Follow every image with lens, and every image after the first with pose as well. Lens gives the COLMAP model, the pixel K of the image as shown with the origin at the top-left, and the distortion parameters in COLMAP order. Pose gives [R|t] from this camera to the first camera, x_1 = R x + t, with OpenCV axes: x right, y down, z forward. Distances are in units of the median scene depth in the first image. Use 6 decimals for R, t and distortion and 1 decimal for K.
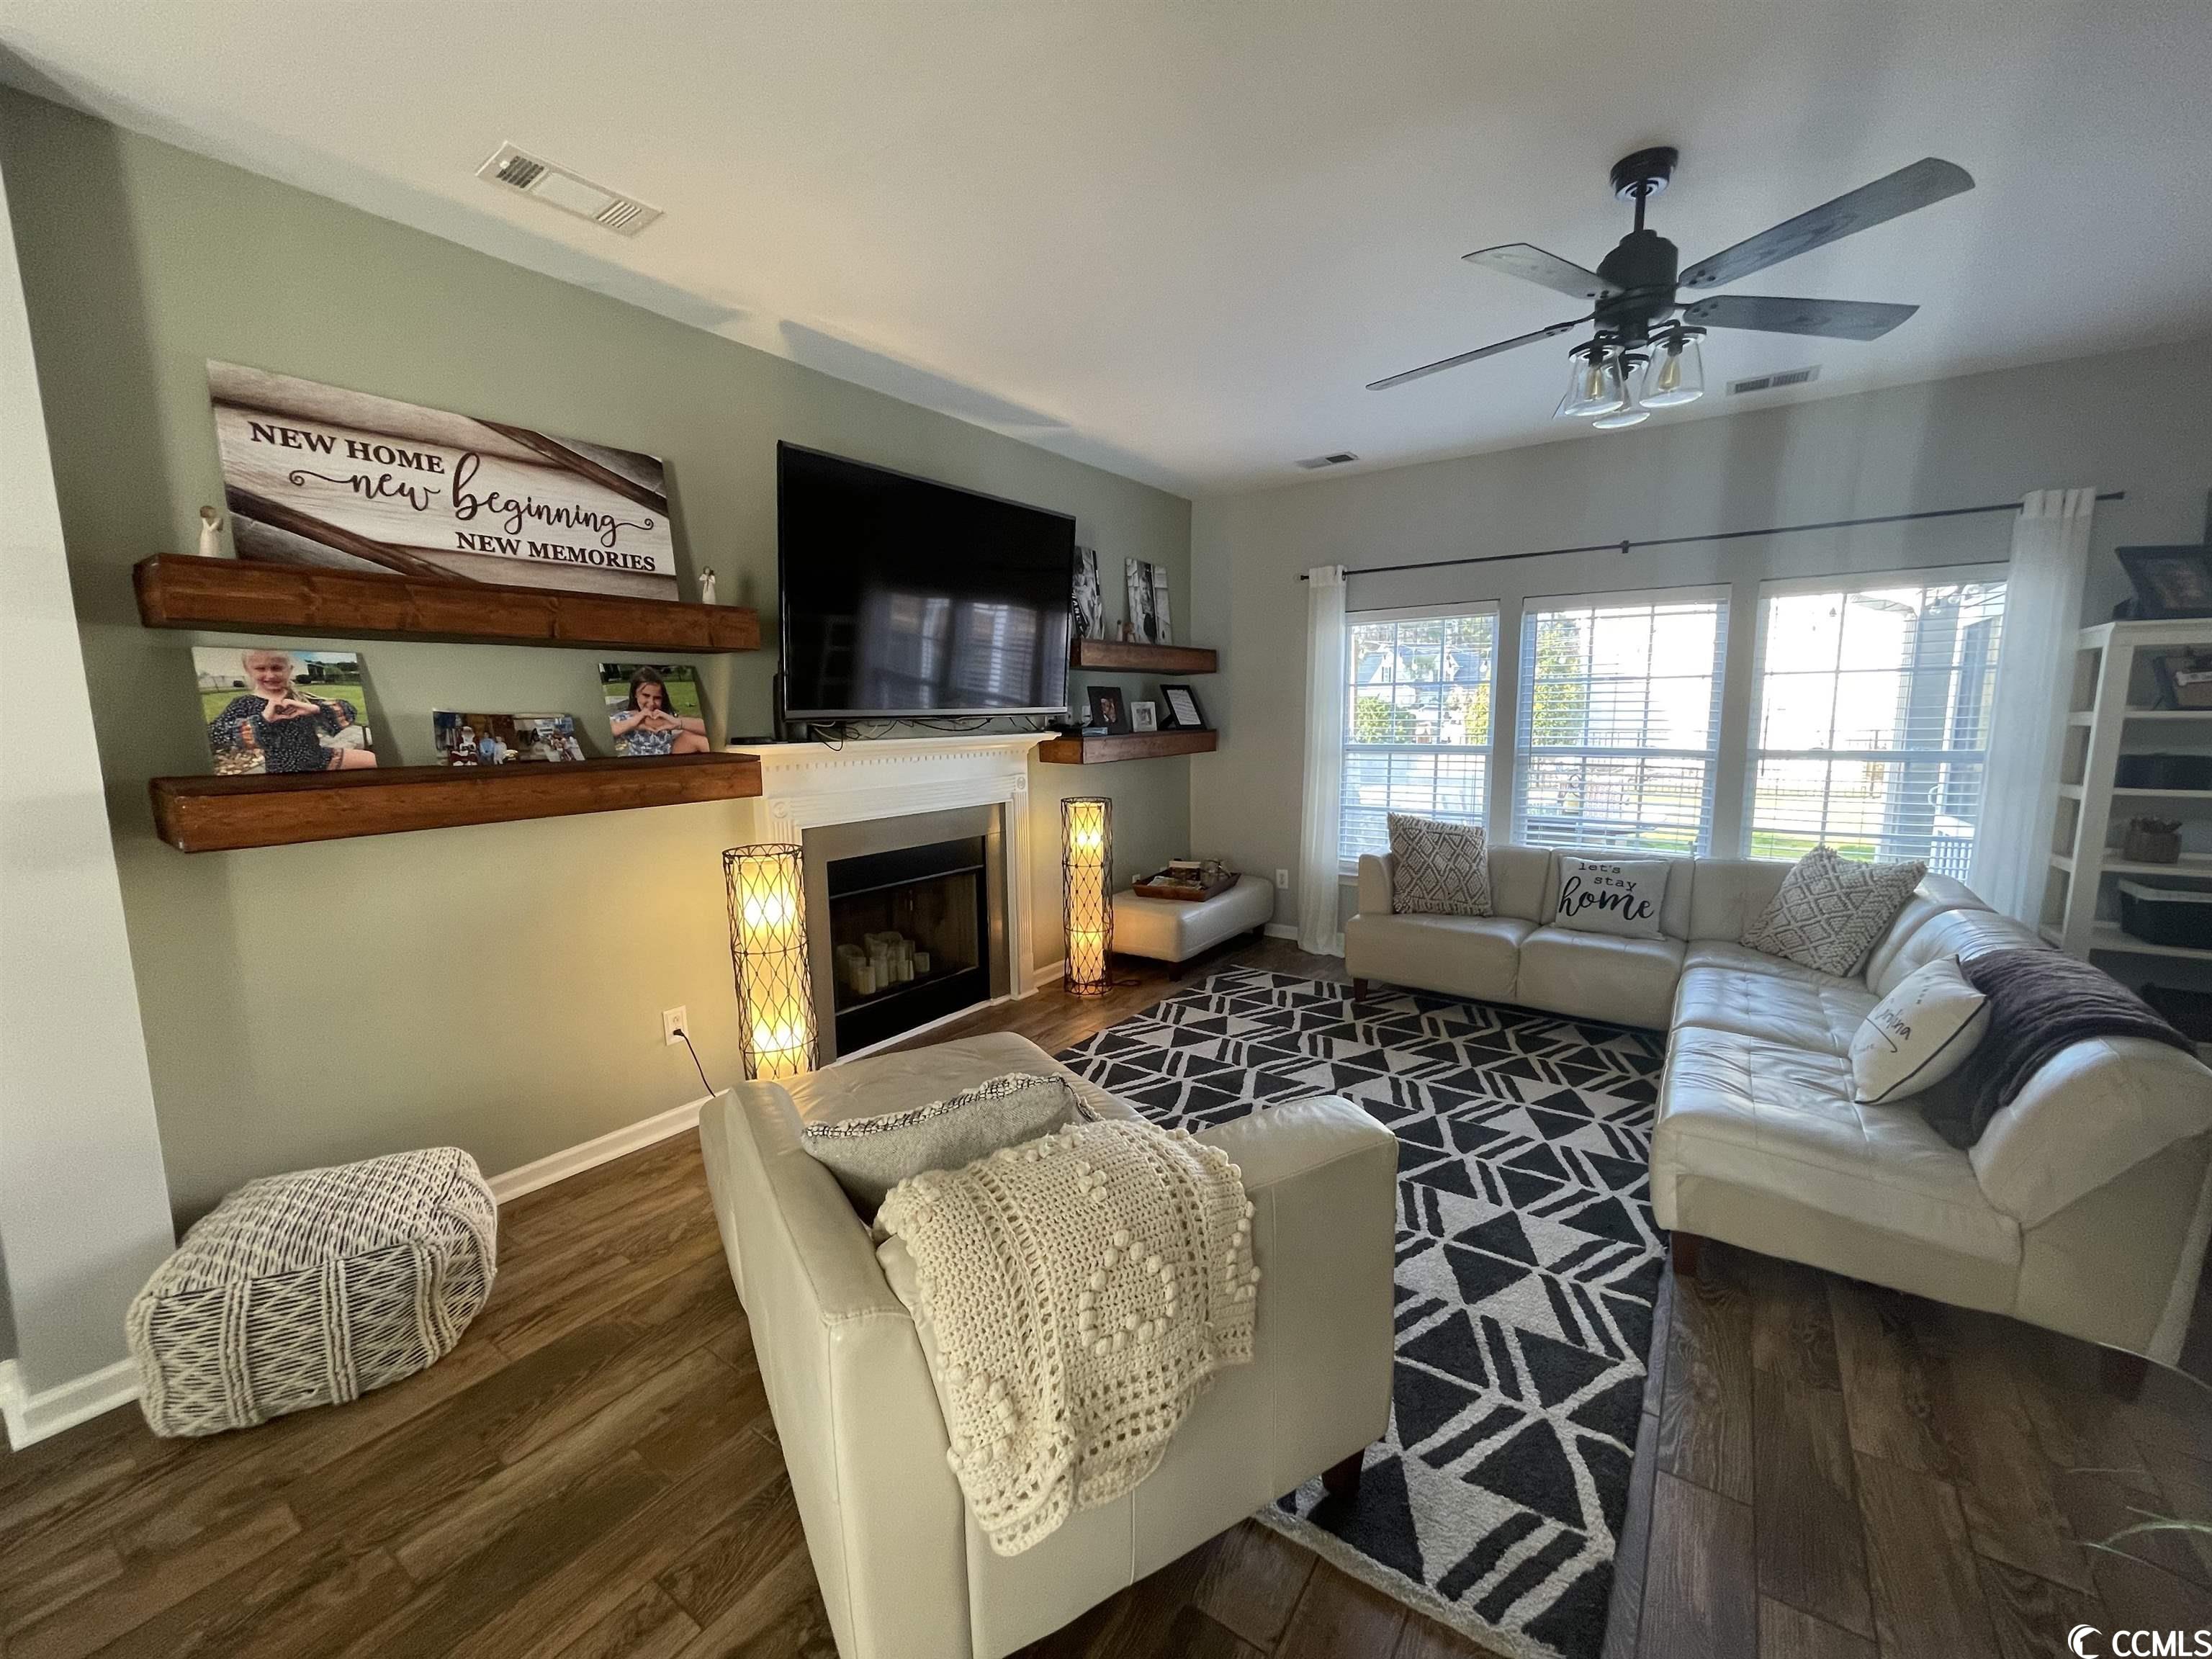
lens RADIAL K [[892.0, 0, 1079.7], [0, 892.0, 831.0], [0, 0, 1]] dist [0.001231, 0.000712]
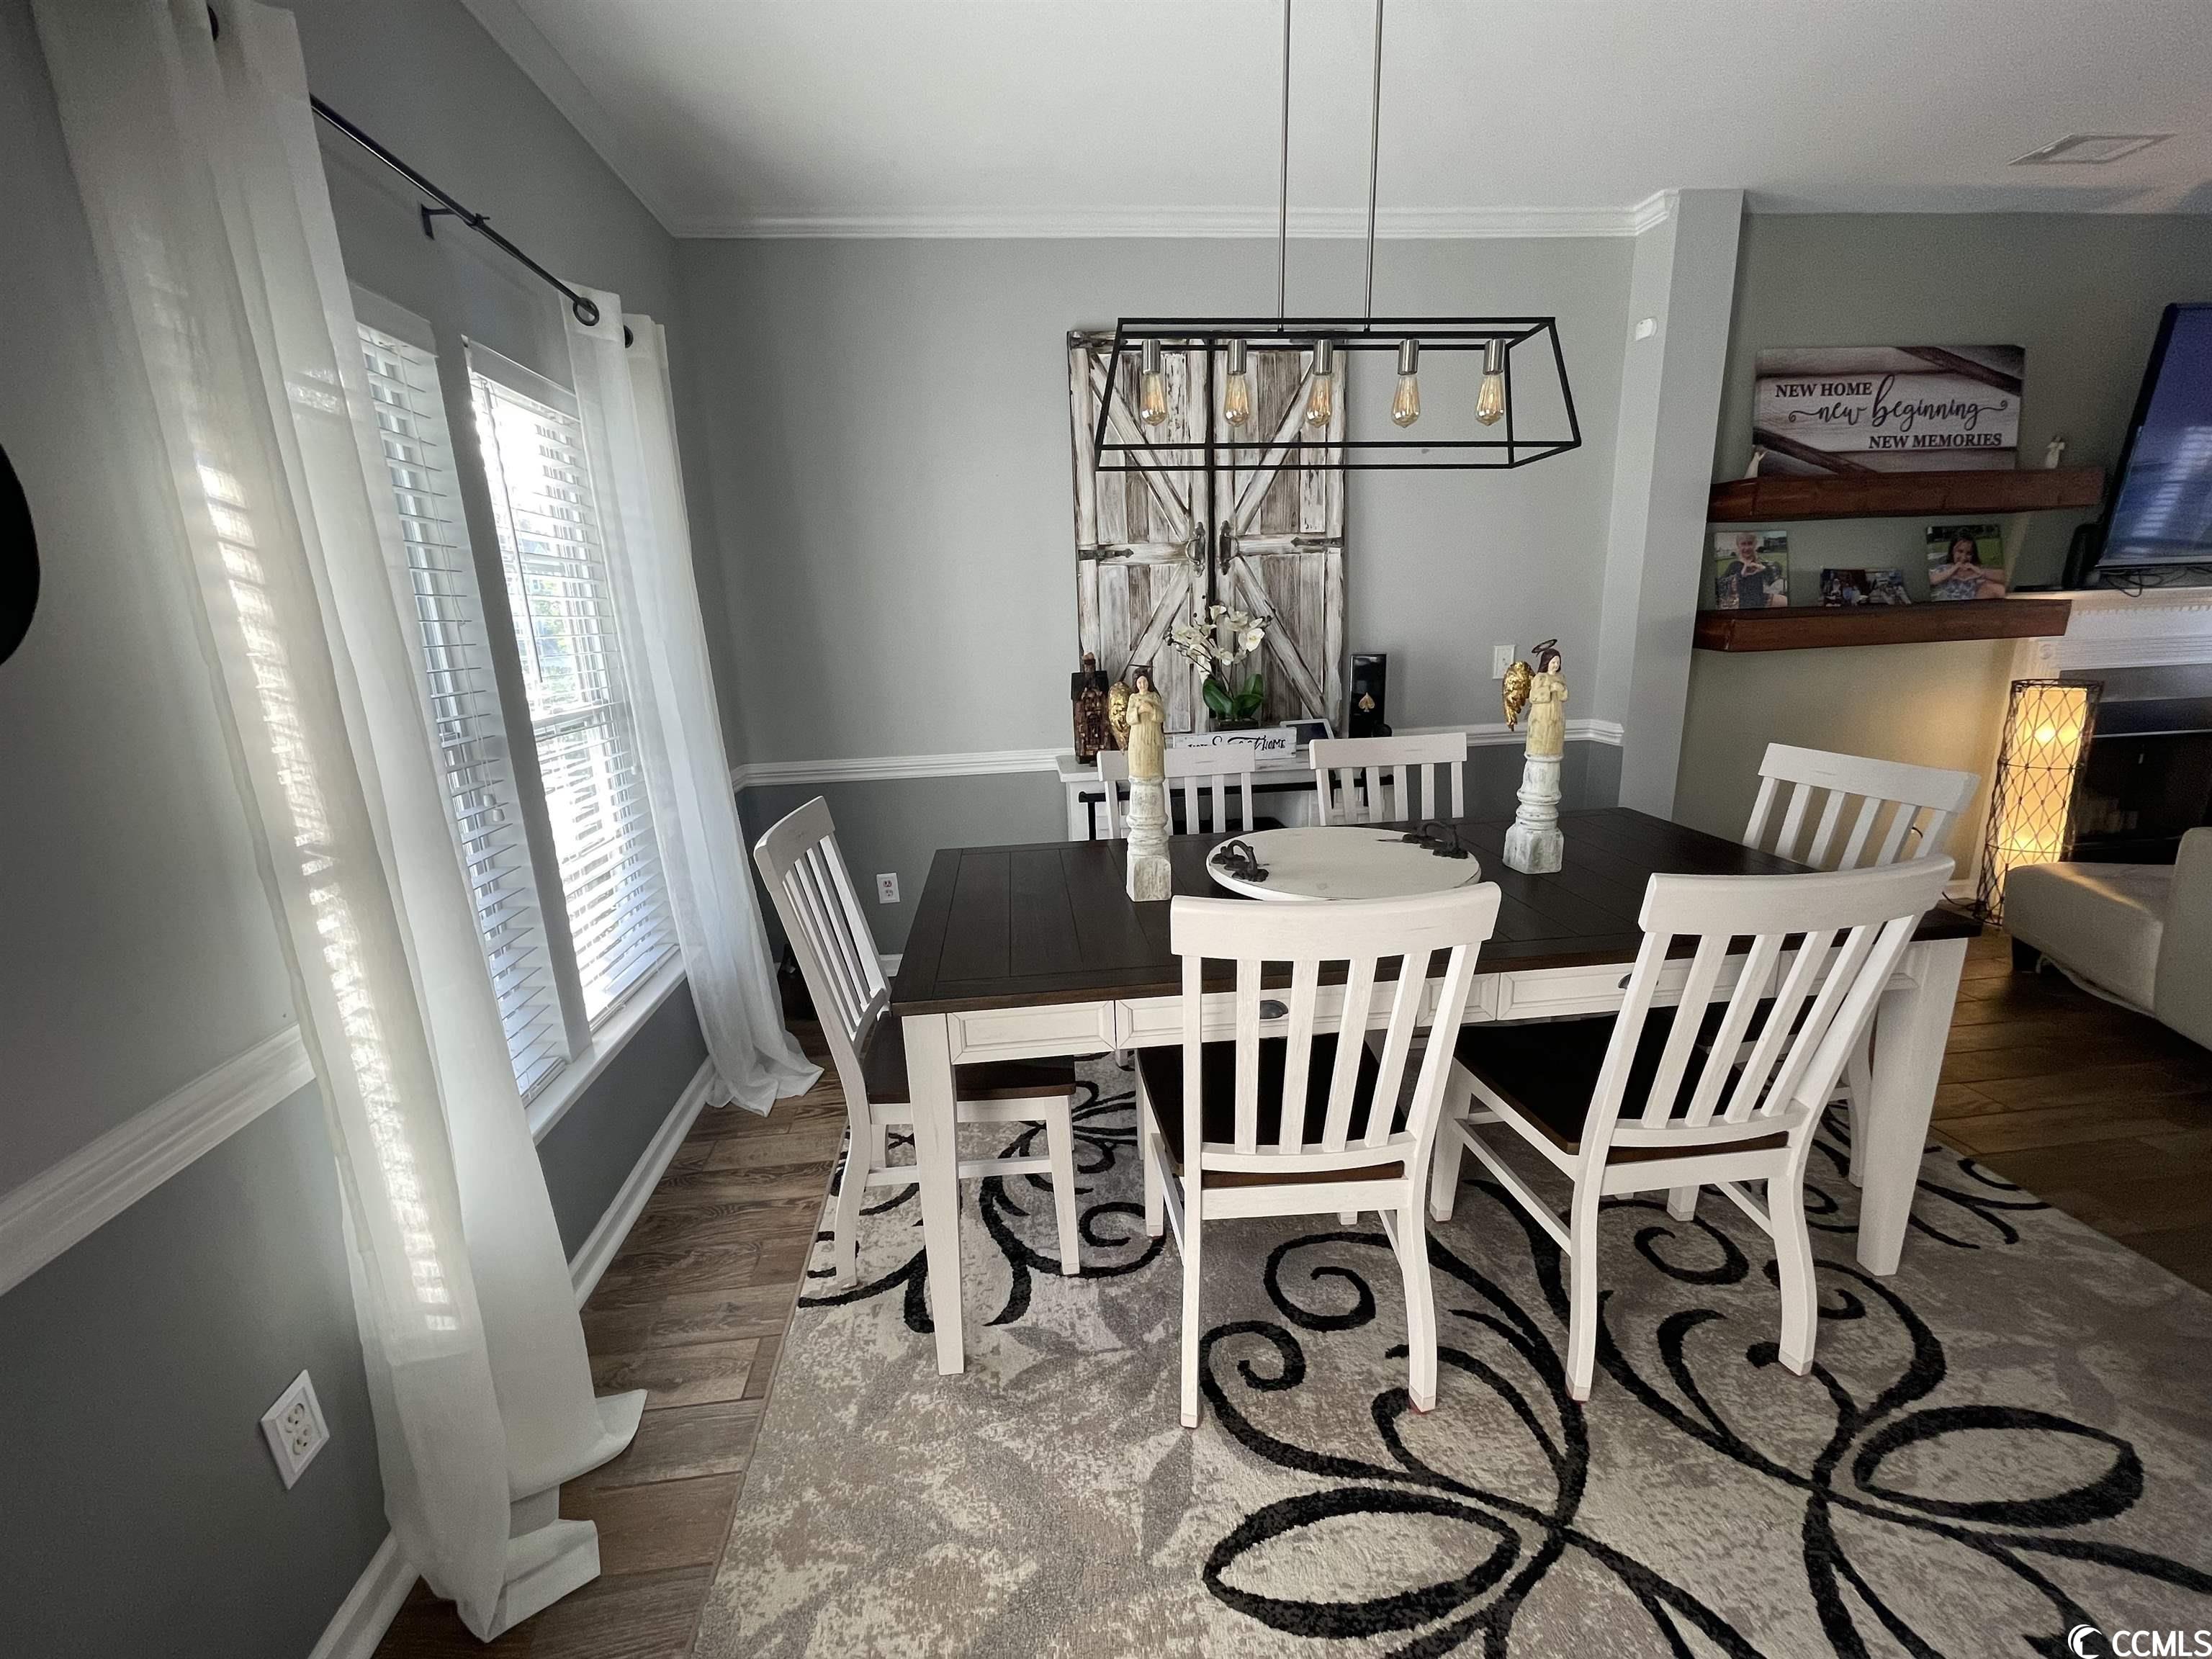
lens RADIAL K [[888.9, 0, 1099.8], [0, 888.9, 827.7], [0, 0, 1]] dist [0.008899, -0.004293]
pose [[0.672645, 0.165456, -0.721231, -0.335866], [-0.071031, 0.984618, 0.159634, 0.115248], [0.736549, -0.056147, 0.674050, -0.751193]]
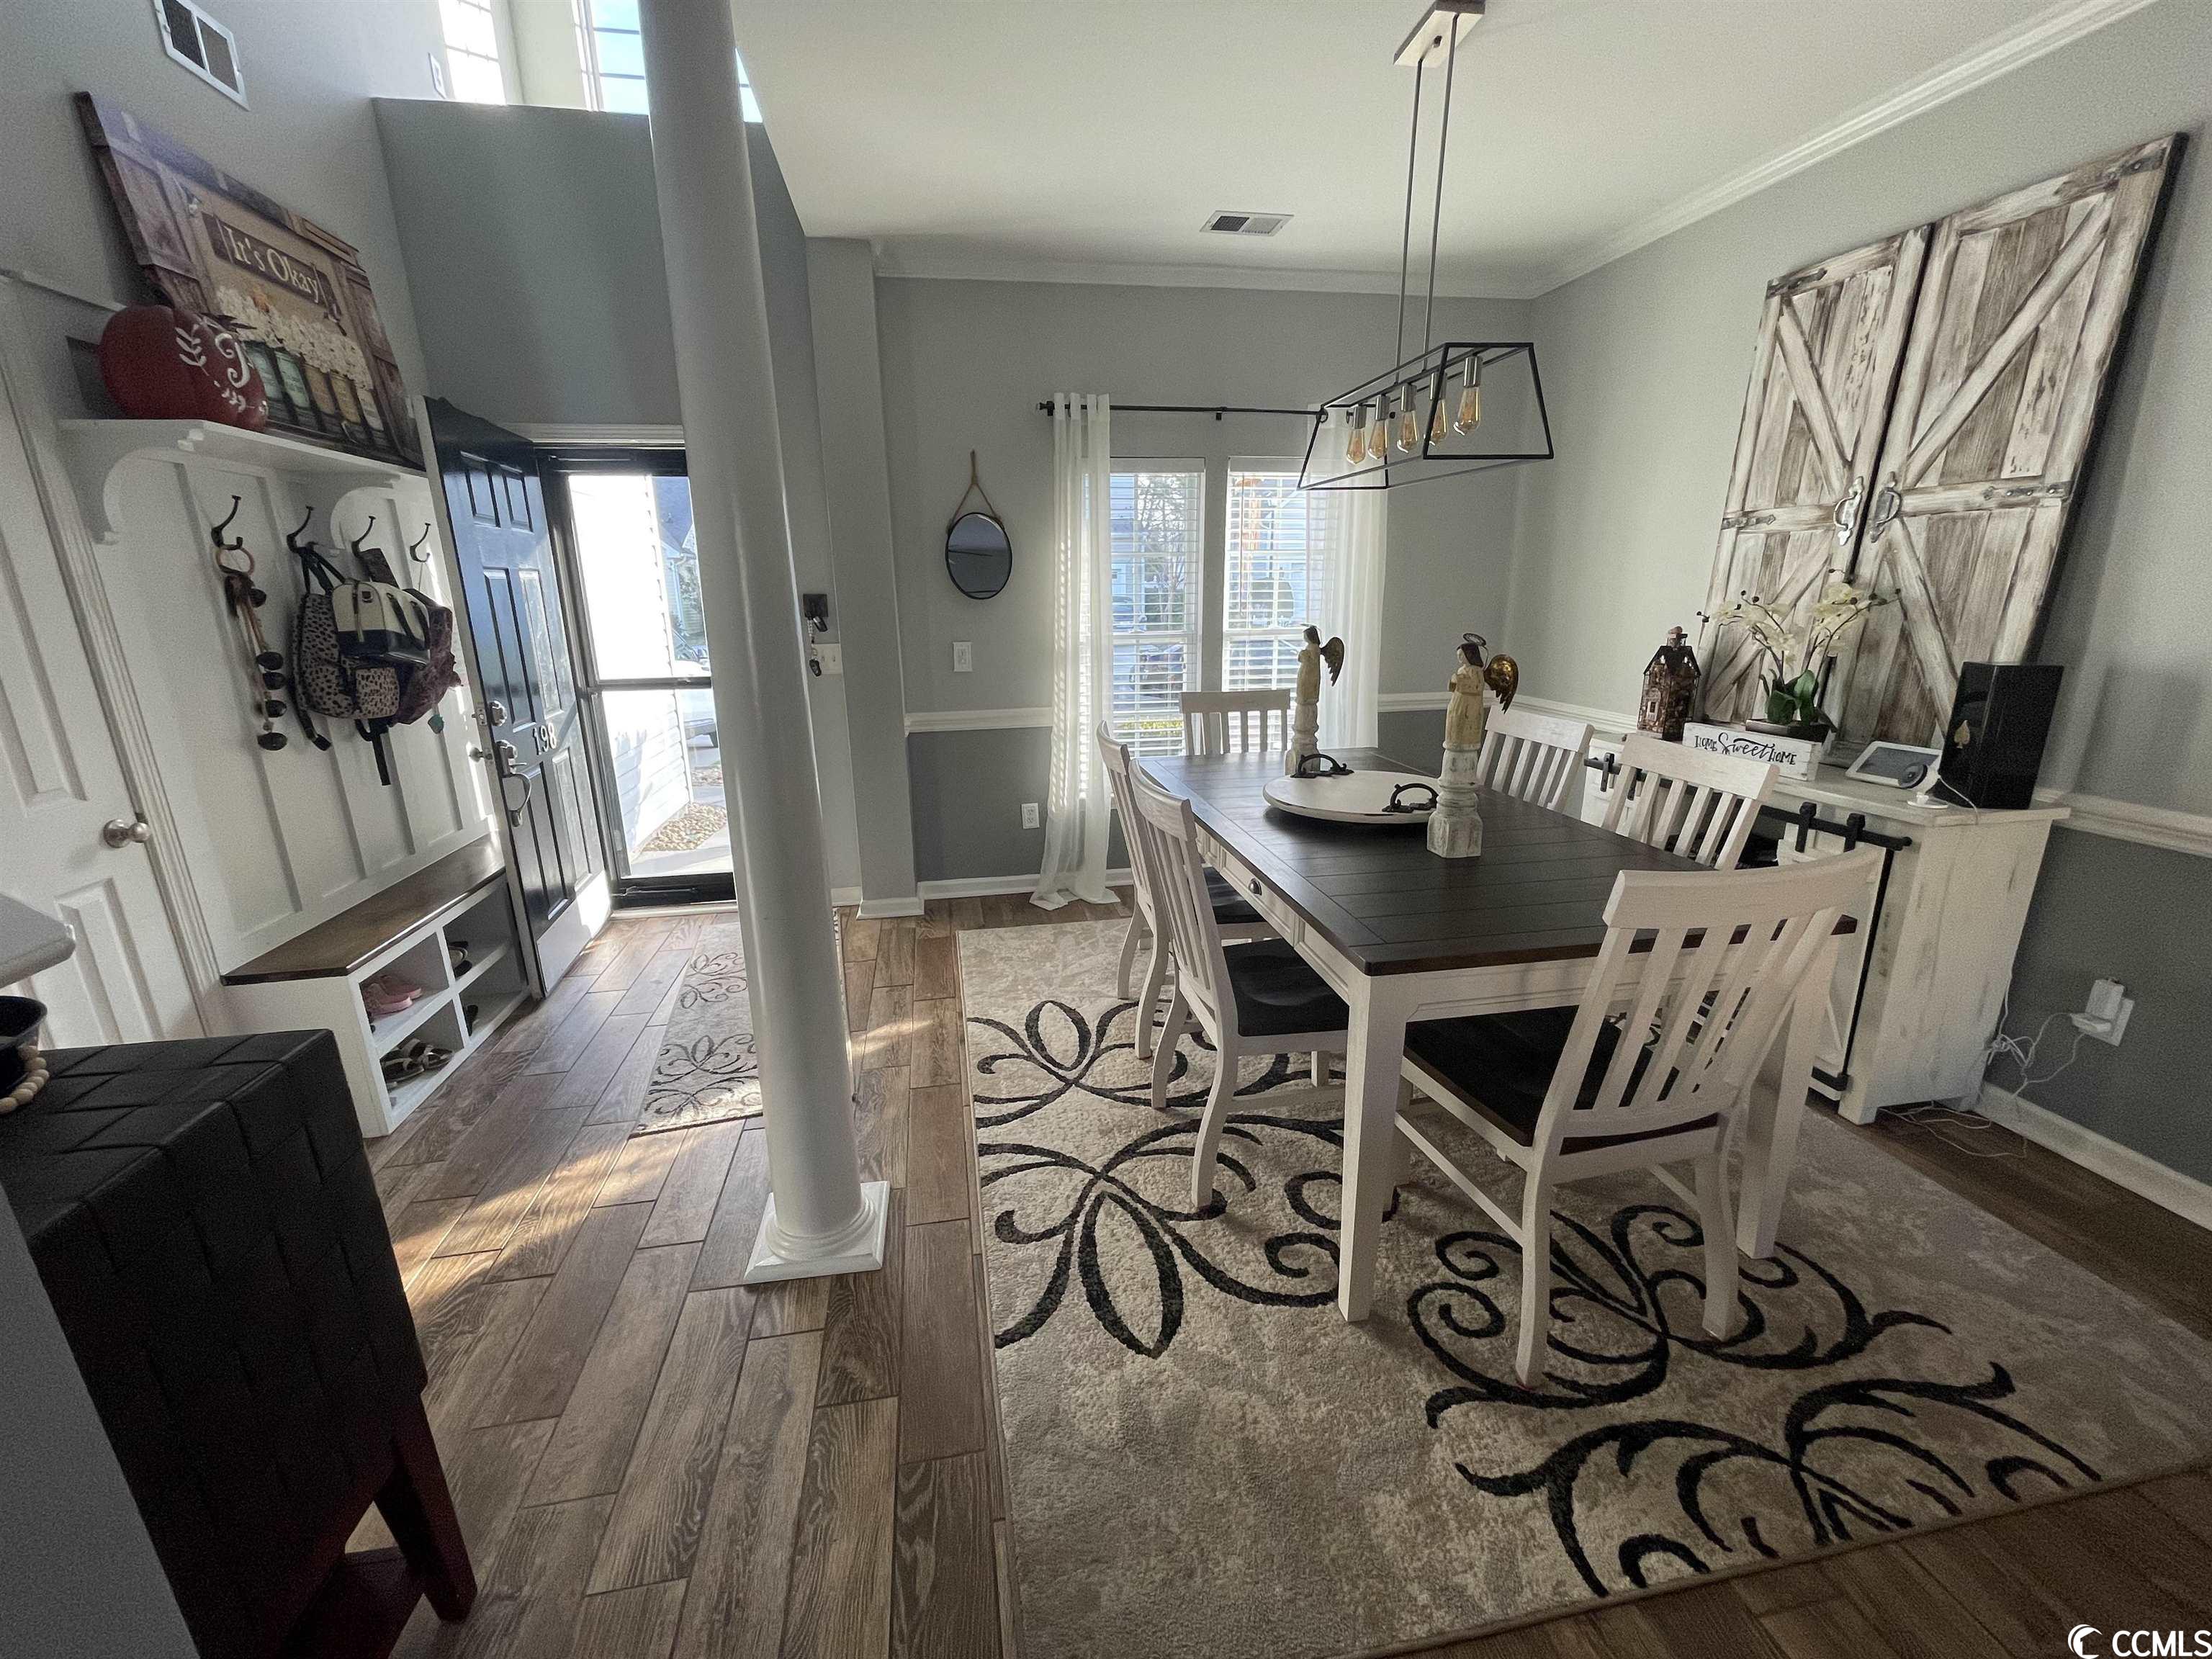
lens RADIAL K [[896.4, 0, 1090.9], [0, 896.4, 825.3], [0, 0, 1]] dist [-0.001370, 0.000392]
pose [[-0.691959, 0.210767, -0.690486, 0.118101], [-0.069038, 0.932733, 0.353897, -0.034386], [0.718629, 0.292552, -0.630862, 0.252189]]
